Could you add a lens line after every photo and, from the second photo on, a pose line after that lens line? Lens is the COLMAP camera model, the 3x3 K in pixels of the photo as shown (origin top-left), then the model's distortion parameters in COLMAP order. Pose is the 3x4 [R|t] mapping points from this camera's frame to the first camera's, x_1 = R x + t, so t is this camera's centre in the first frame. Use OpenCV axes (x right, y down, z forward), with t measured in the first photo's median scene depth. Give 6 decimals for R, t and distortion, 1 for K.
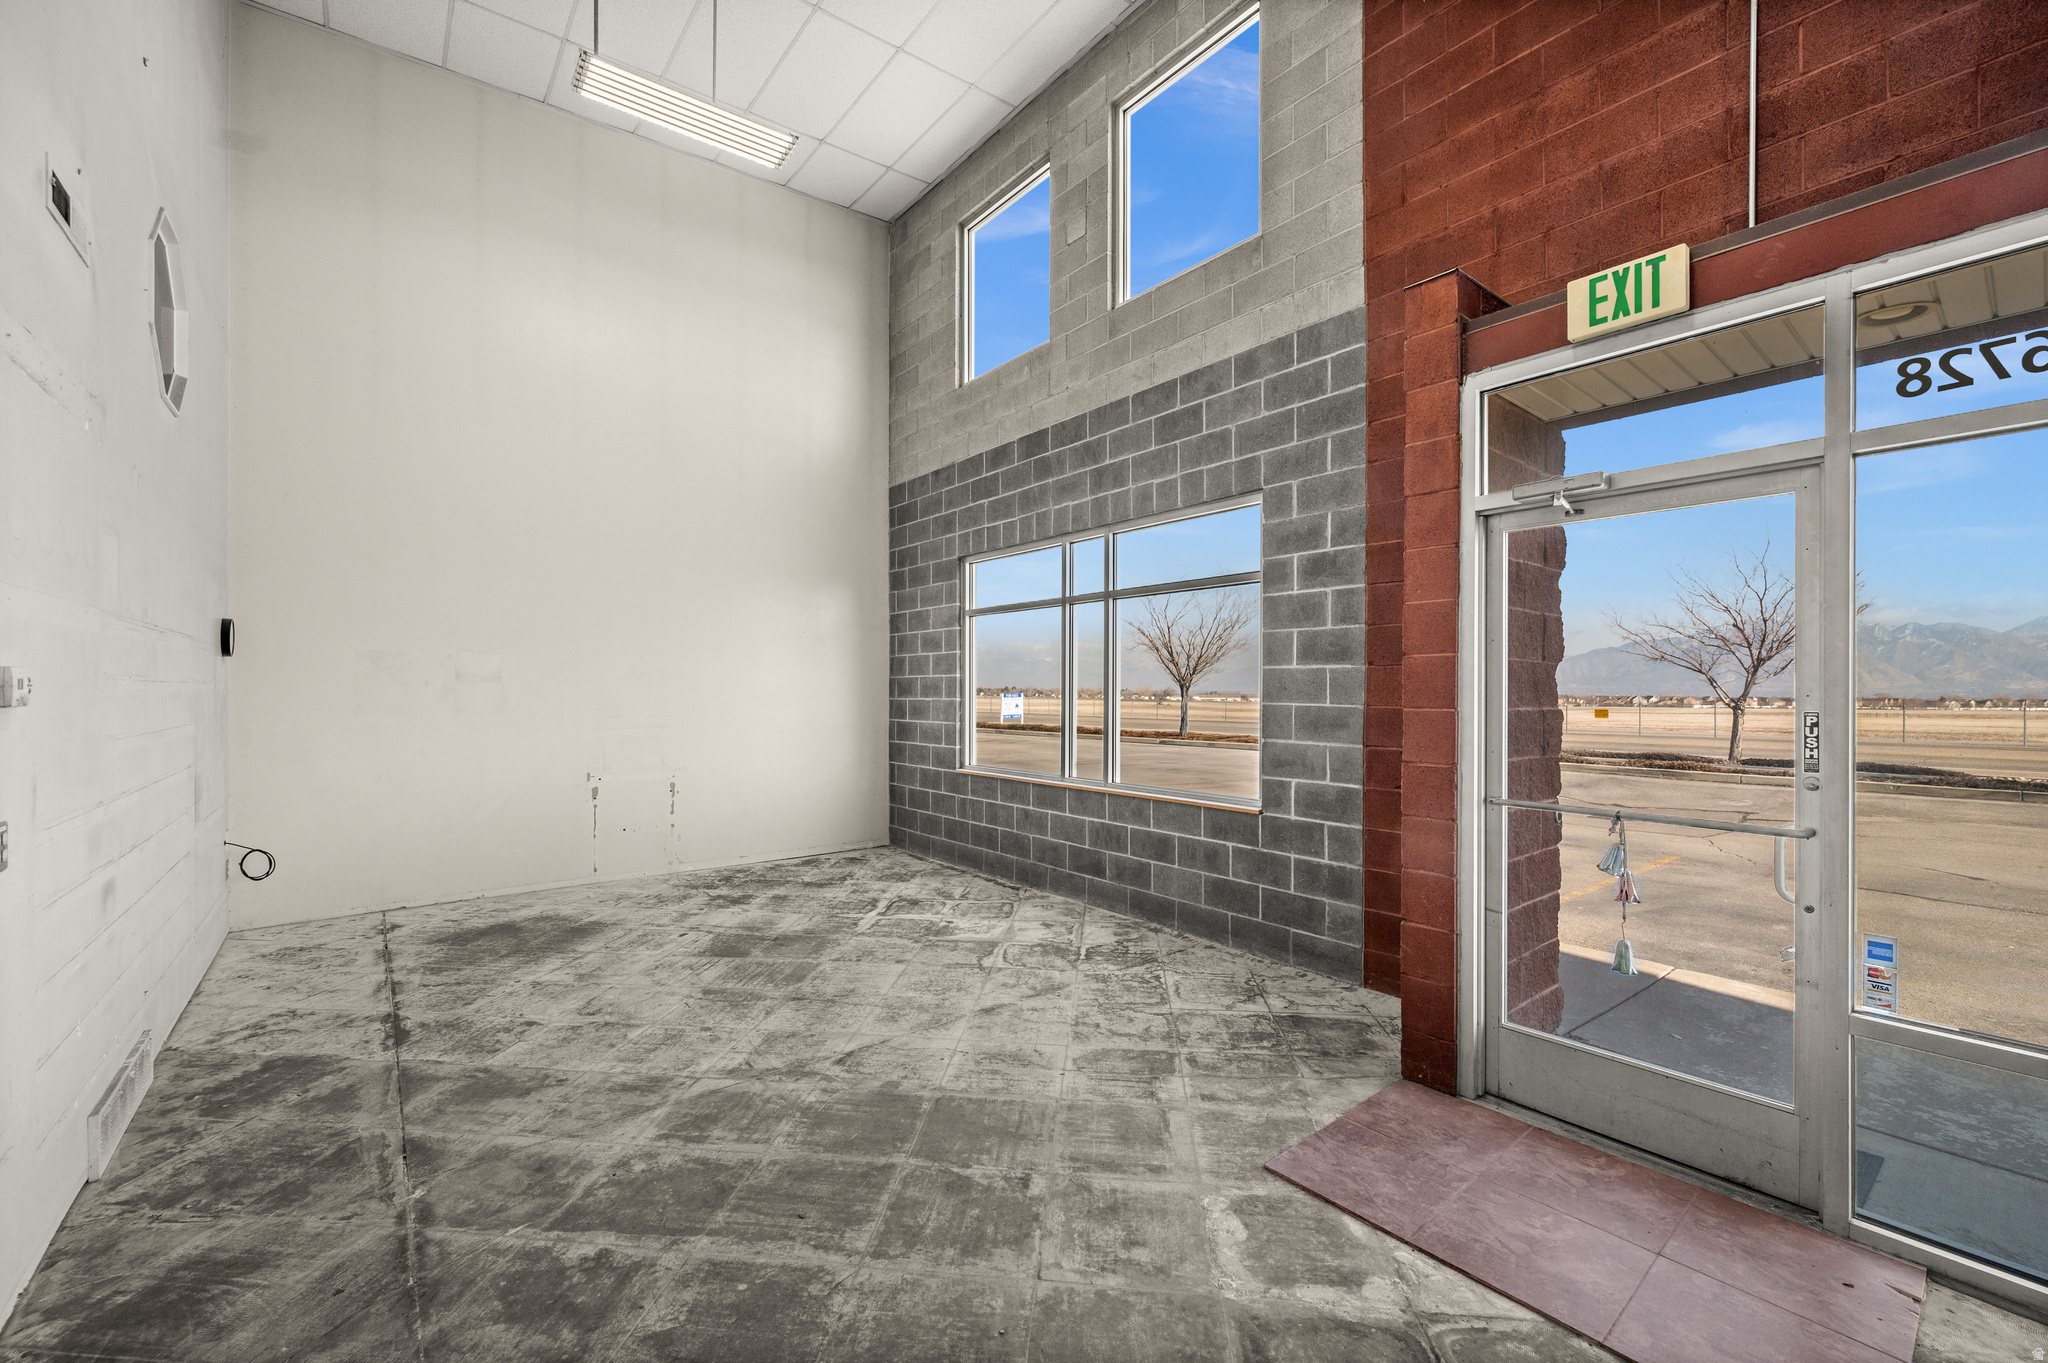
lens RADIAL K [[824.7, 0, 1018.8], [0, 824.7, 687.4], [0, 0, 1]] dist [-0.002560, 0.000204]
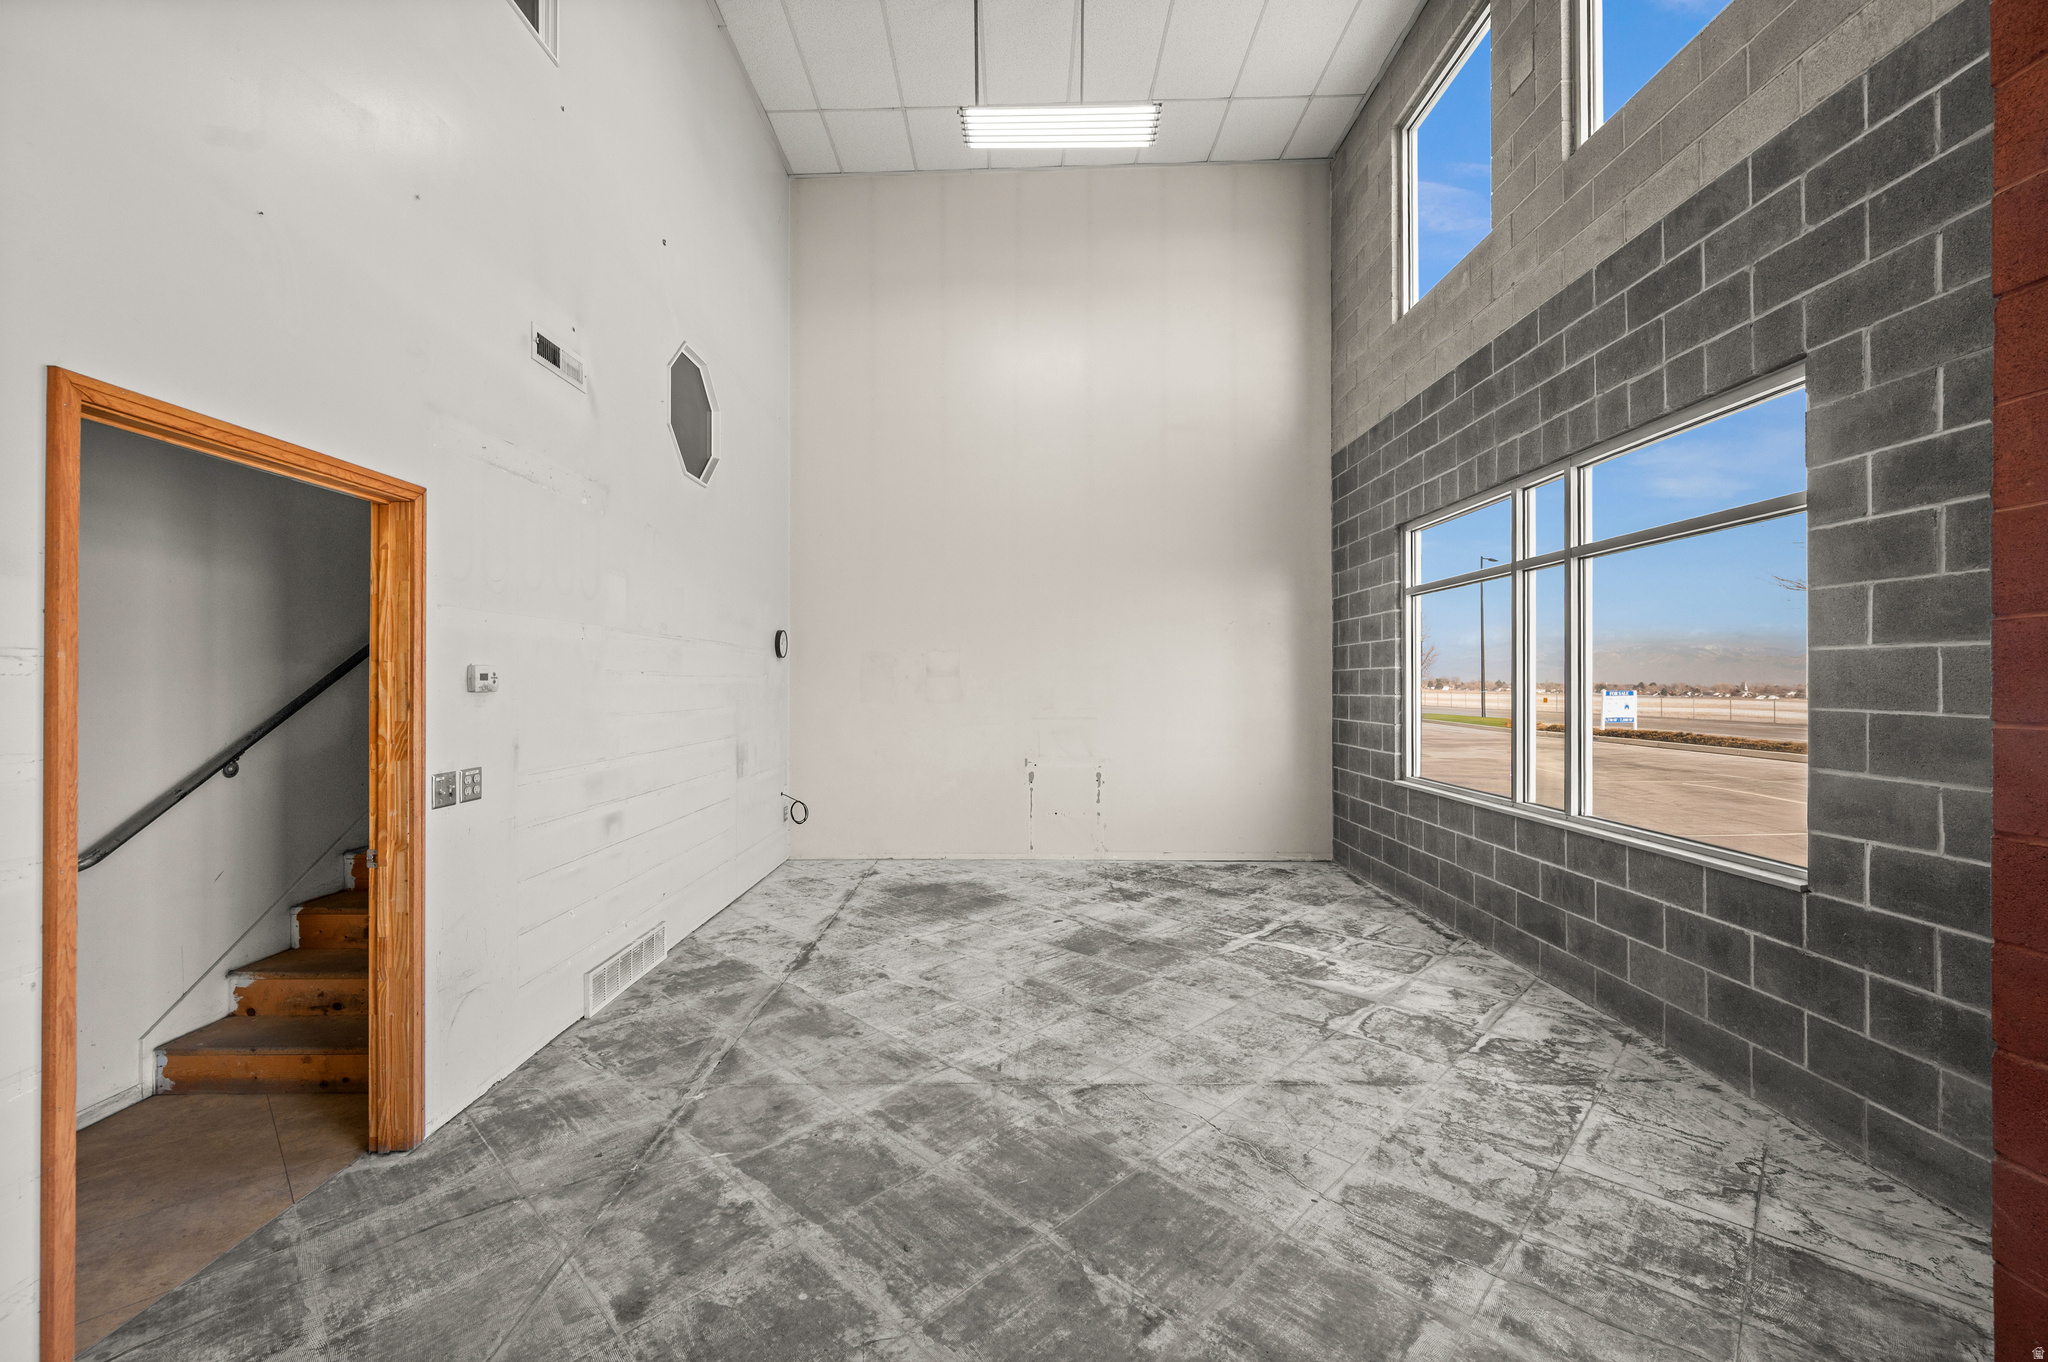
lens RADIAL K [[824.7, 0, 1022.0], [0, 824.7, 675.2], [0, 0, 1]] dist [-0.002560, 0.000204]
pose [[0.791534, -0.002476, -0.611120, 0.213830], [-0.002654, 0.999968, -0.007489, 0.000669], [0.611119, 0.007550, 0.791502, 0.176343]]
